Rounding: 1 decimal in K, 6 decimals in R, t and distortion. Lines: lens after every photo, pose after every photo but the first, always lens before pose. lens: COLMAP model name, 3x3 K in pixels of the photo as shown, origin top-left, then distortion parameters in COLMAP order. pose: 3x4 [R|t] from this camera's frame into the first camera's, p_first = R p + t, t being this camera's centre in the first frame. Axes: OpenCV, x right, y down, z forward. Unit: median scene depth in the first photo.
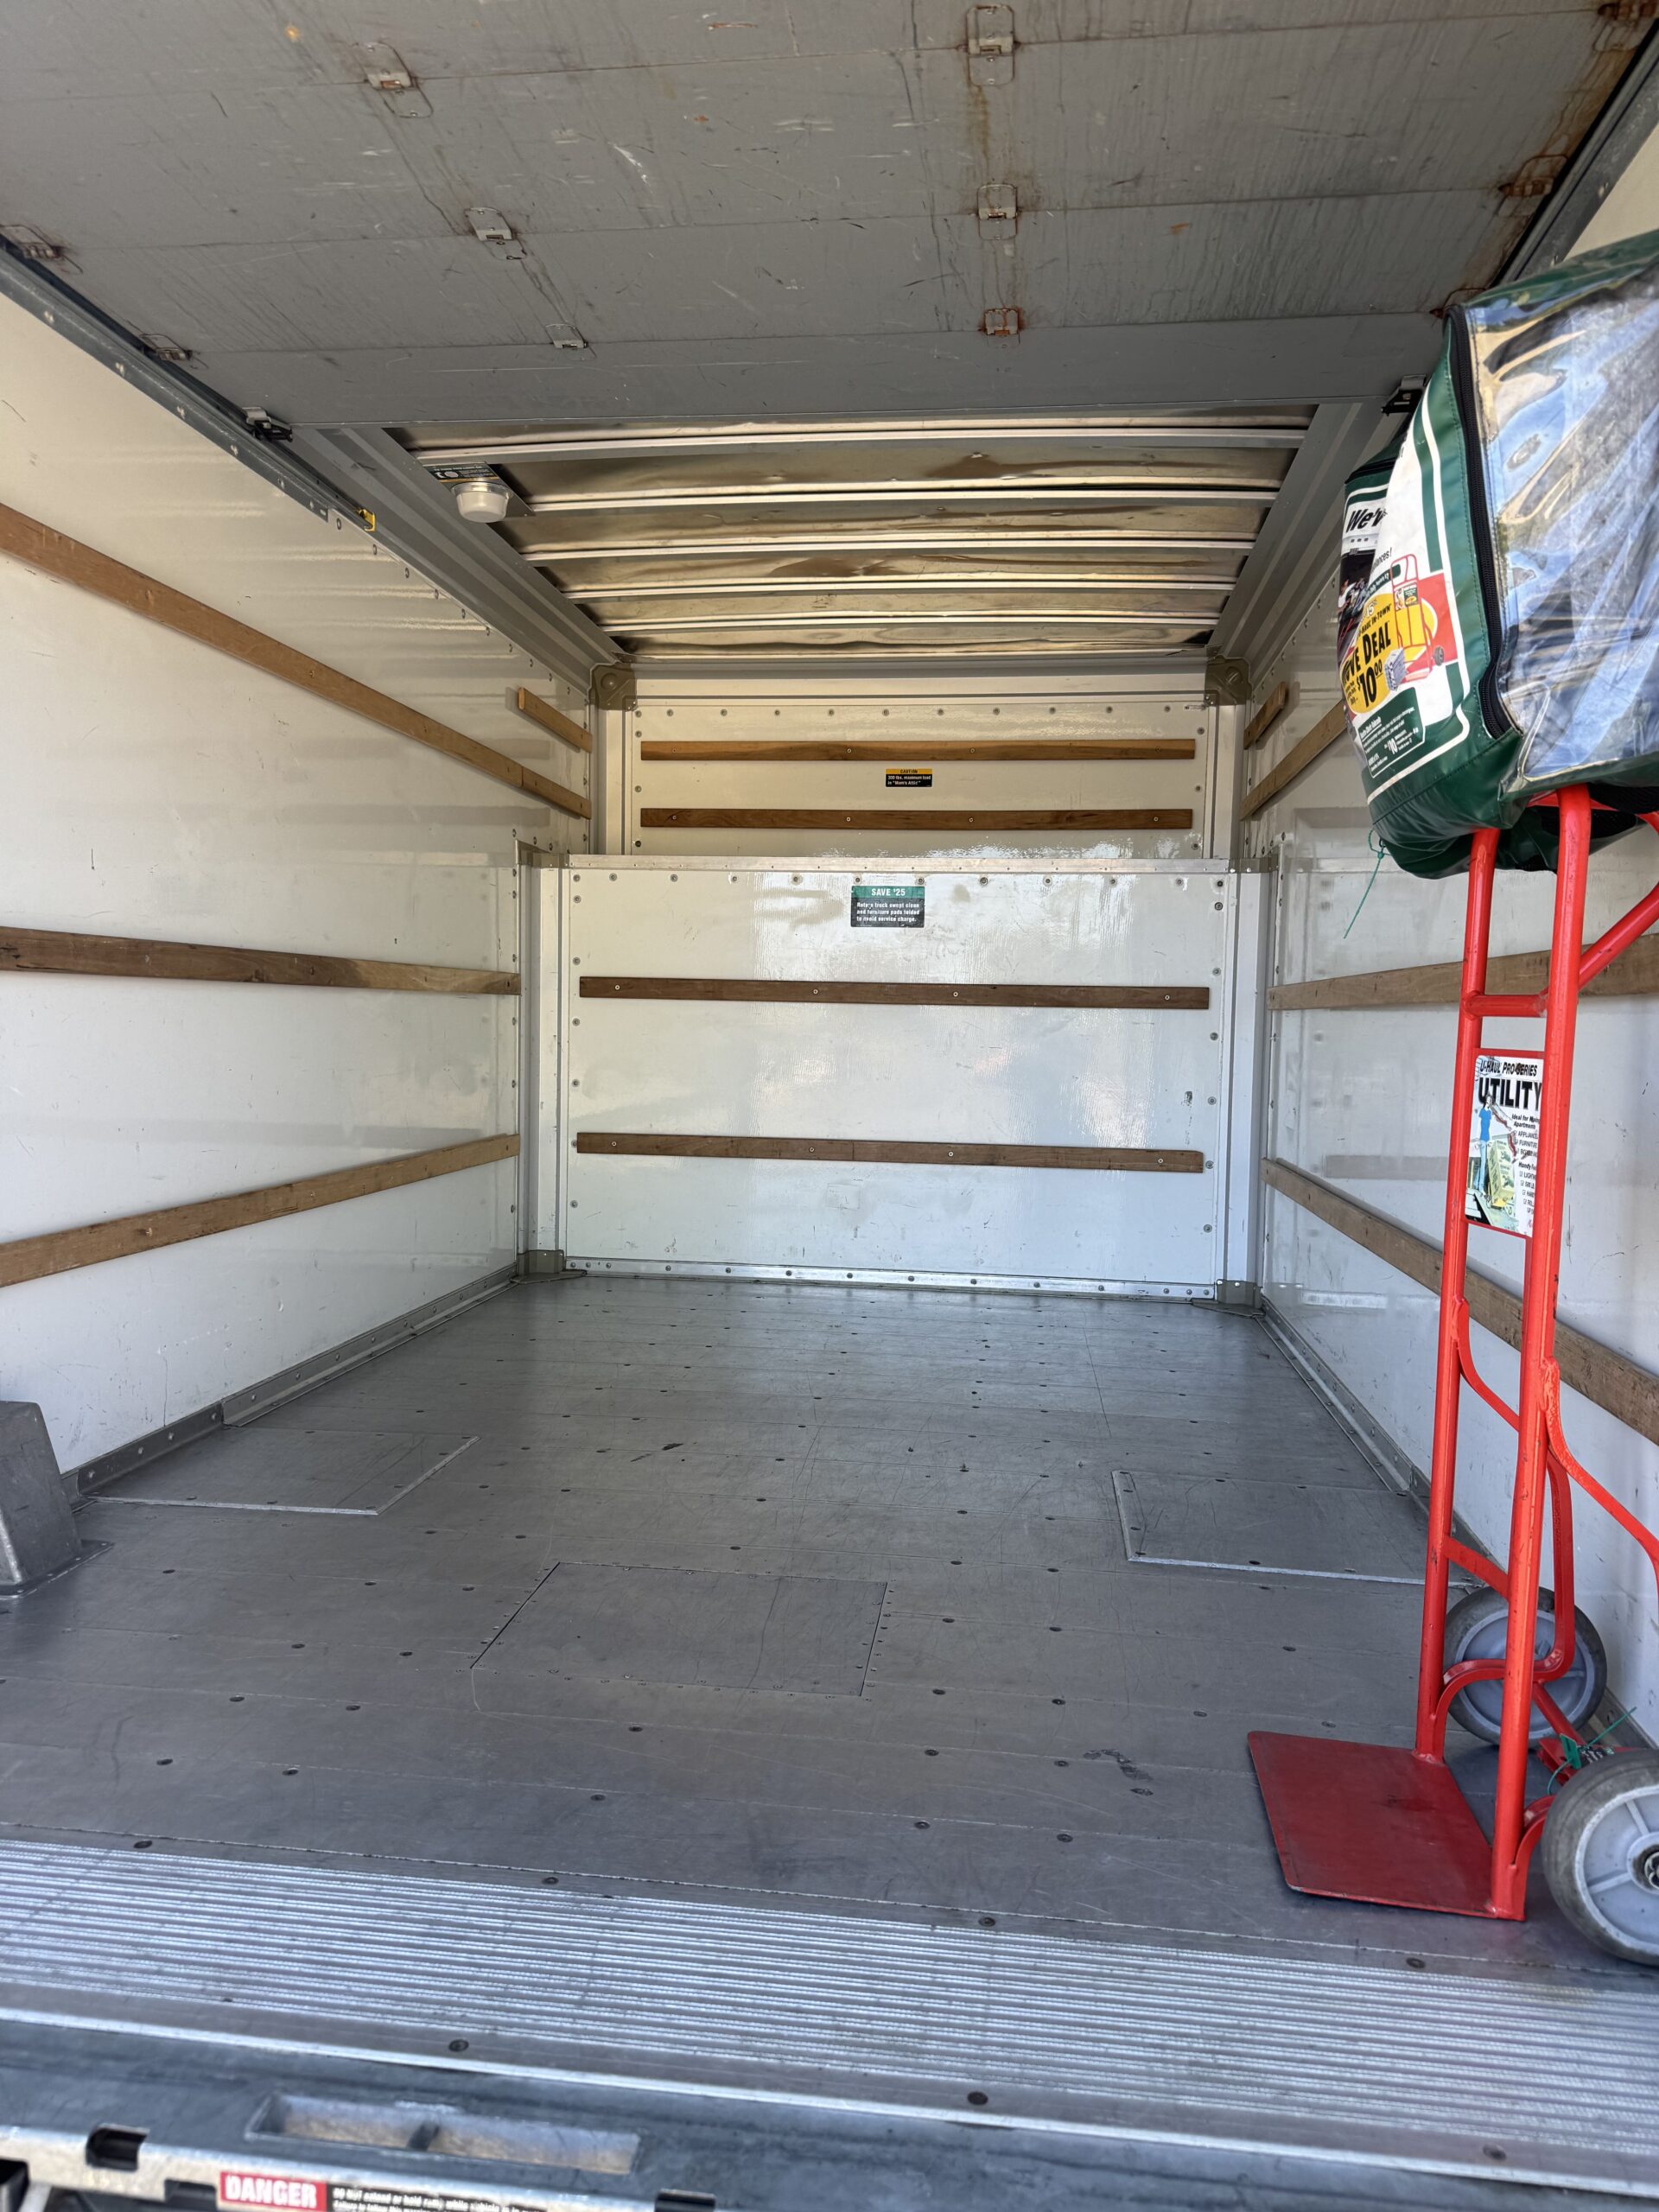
lens RADIAL K [[1589.4, 0, 827.4], [0, 1589.4, 1103.9], [0, 0, 1]] dist [-0.000799, -0.001883]
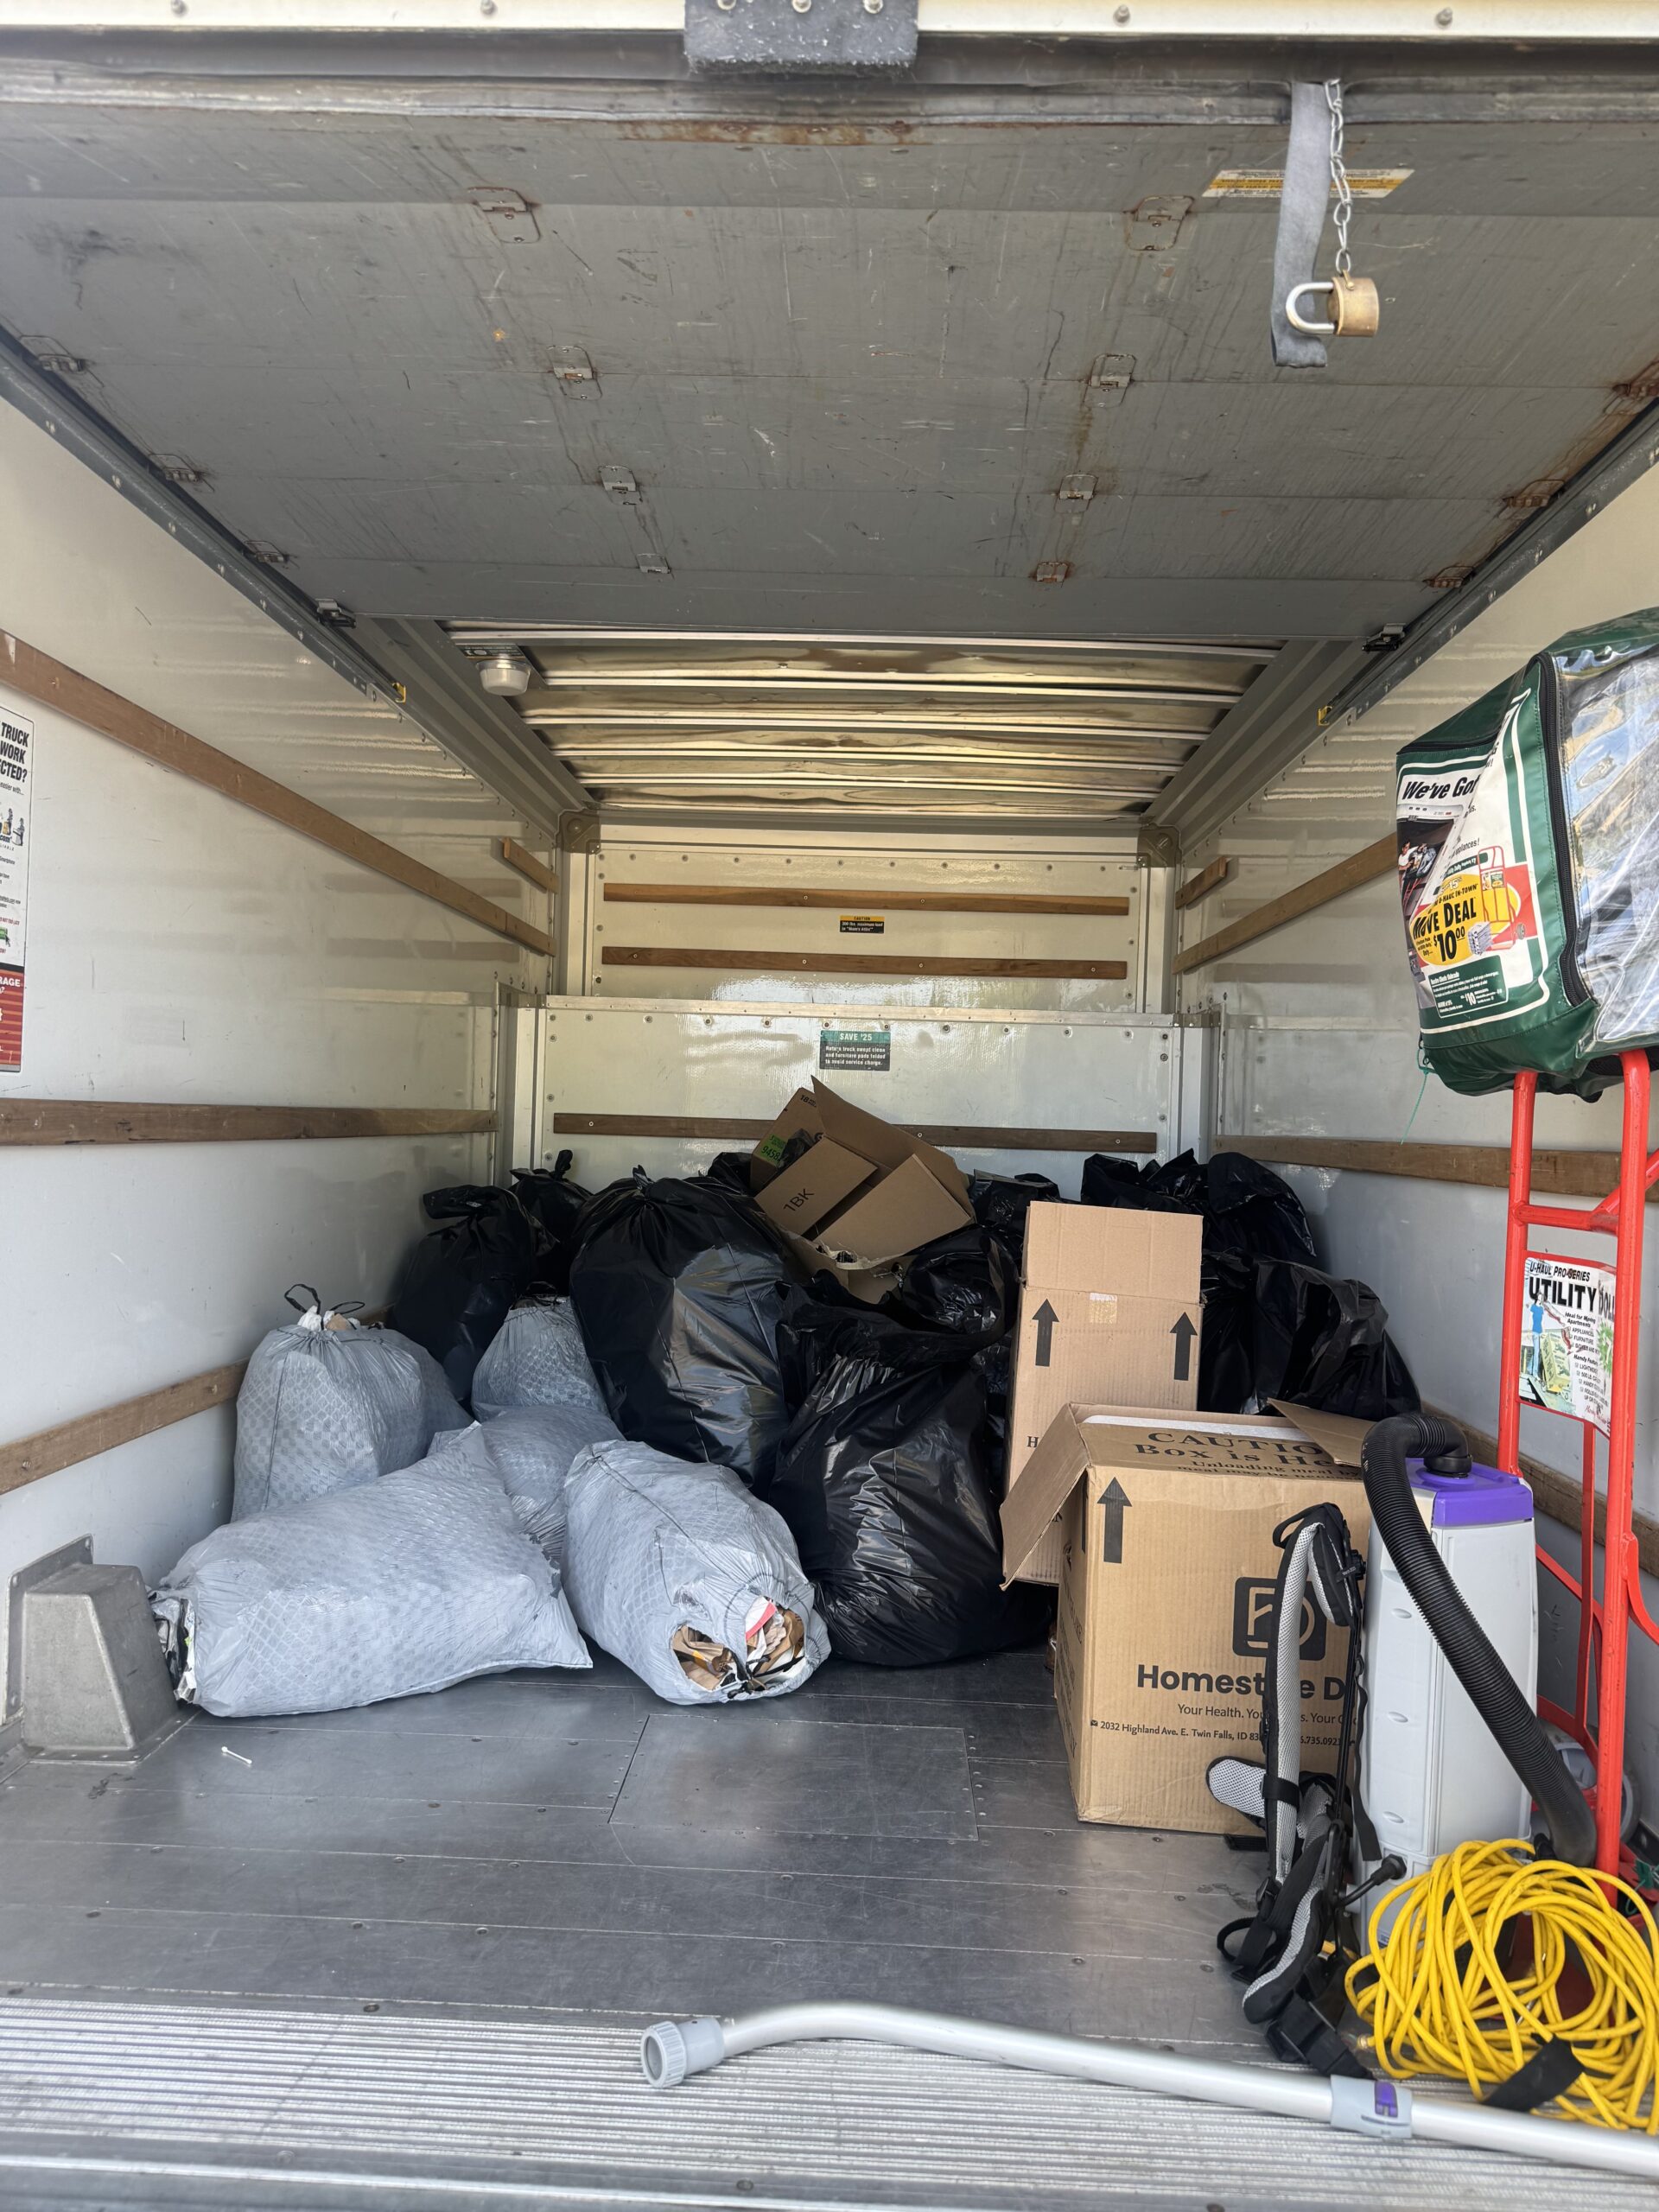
lens RADIAL K [[1591.3, 0, 826.6], [0, 1591.3, 1113.3], [0, 0, 1]] dist [0.002115, -0.008487]
pose [[0.995492, 0.012275, 0.094047, -0.185414], [-0.007064, 0.998431, -0.055543, -0.059768], [-0.094581, 0.054628, 0.994017, -0.095969]]
